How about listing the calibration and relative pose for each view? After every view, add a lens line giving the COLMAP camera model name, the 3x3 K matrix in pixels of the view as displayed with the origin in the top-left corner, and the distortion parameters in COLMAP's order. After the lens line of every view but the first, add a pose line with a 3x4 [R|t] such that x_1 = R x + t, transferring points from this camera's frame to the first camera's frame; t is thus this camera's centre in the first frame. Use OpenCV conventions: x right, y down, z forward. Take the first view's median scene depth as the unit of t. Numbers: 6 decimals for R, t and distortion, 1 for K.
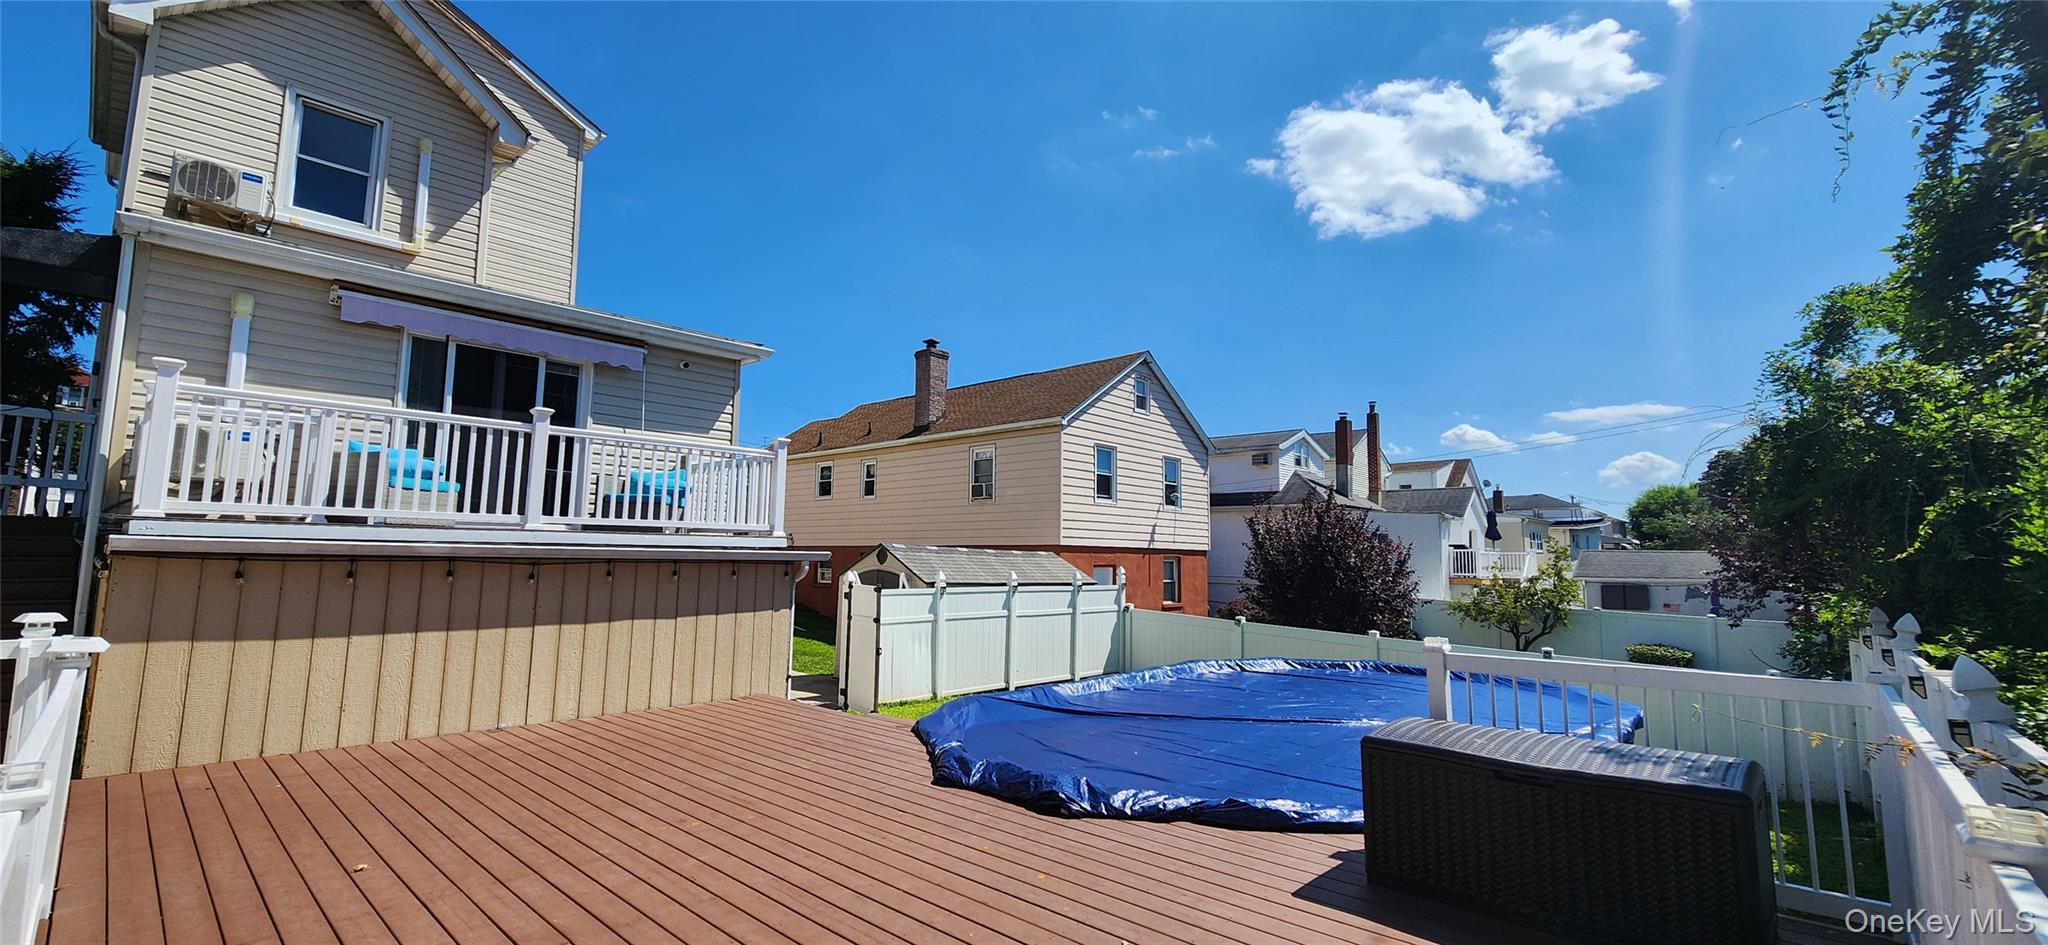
lens RADIAL K [[831.7, 0, 1024.2], [0, 831.7, 468.3], [0, 0, 1]] dist [0.000132, -0.000005]
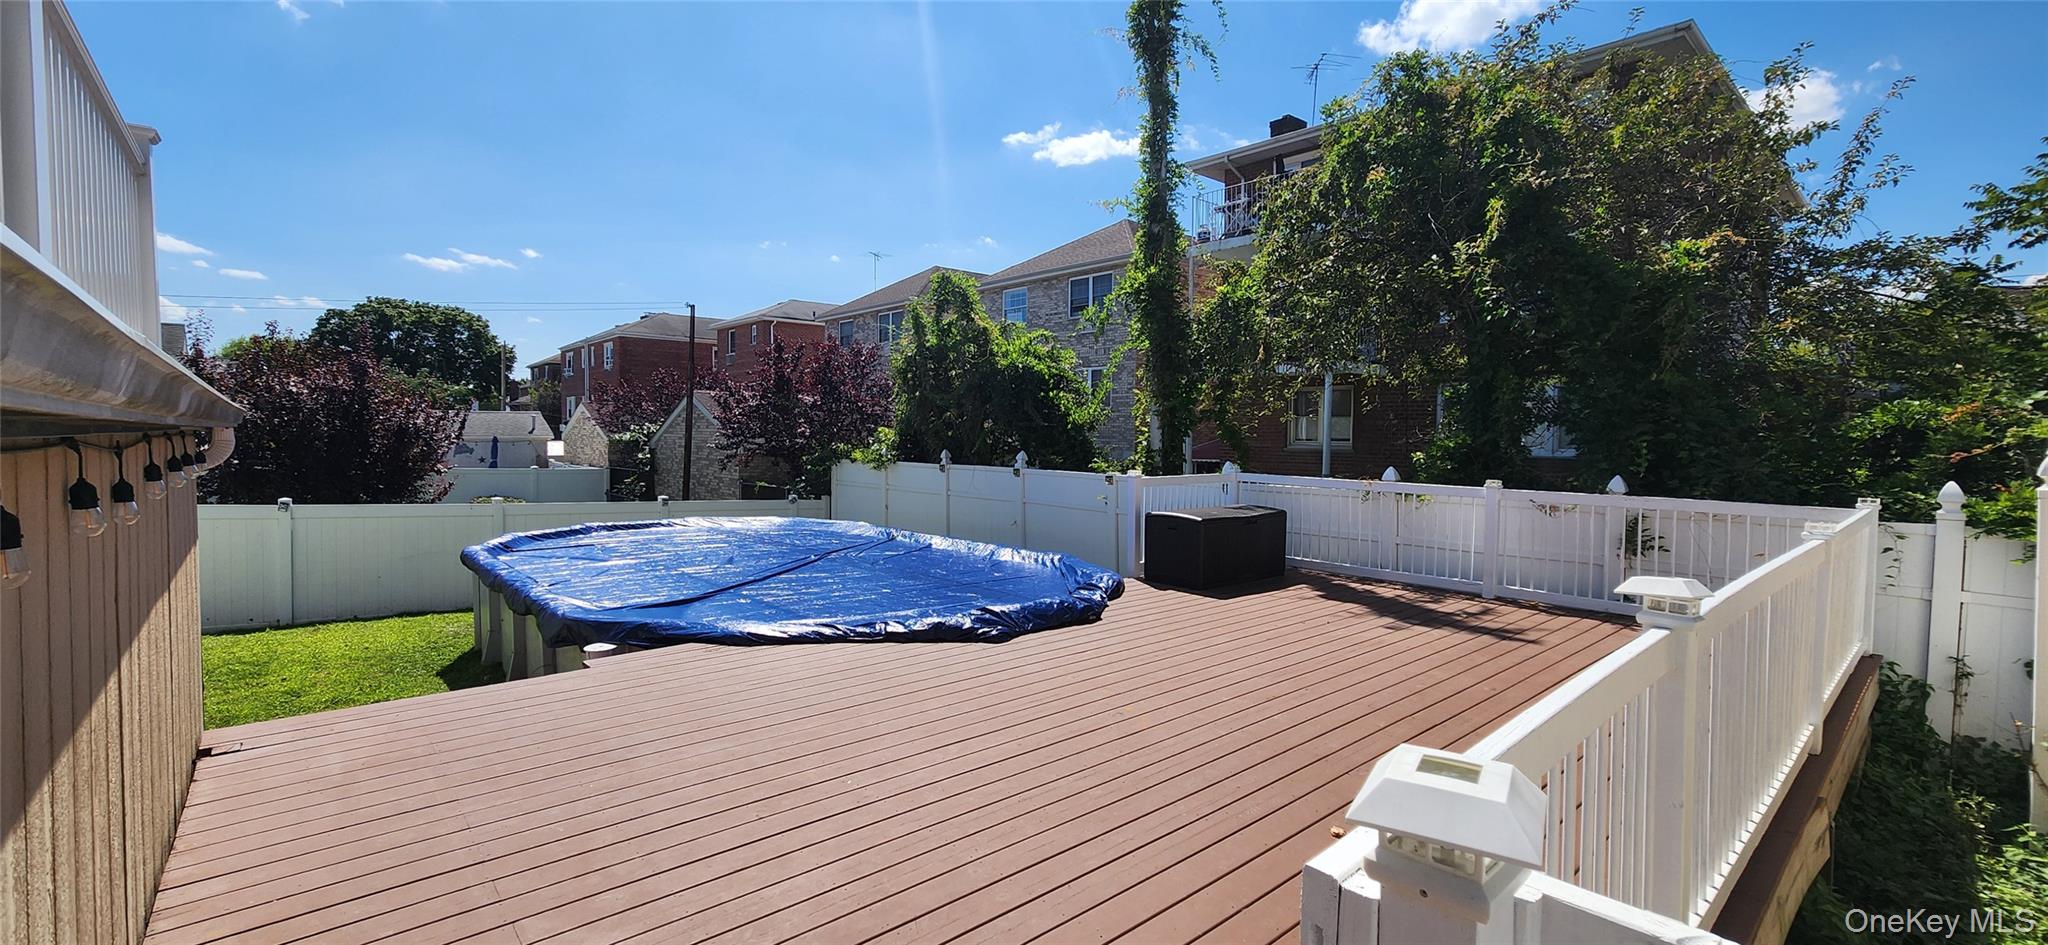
lens RADIAL K [[831.7, 0, 1023.8], [0, 831.7, 464.5], [0, 0, 1]] dist [0.000132, -0.000005]
pose [[0.110276, -0.048986, 0.992693, -1.451709], [-0.116215, 0.991298, 0.061827, 0.117527], [-0.987083, -0.122184, 0.103624, 1.147216]]
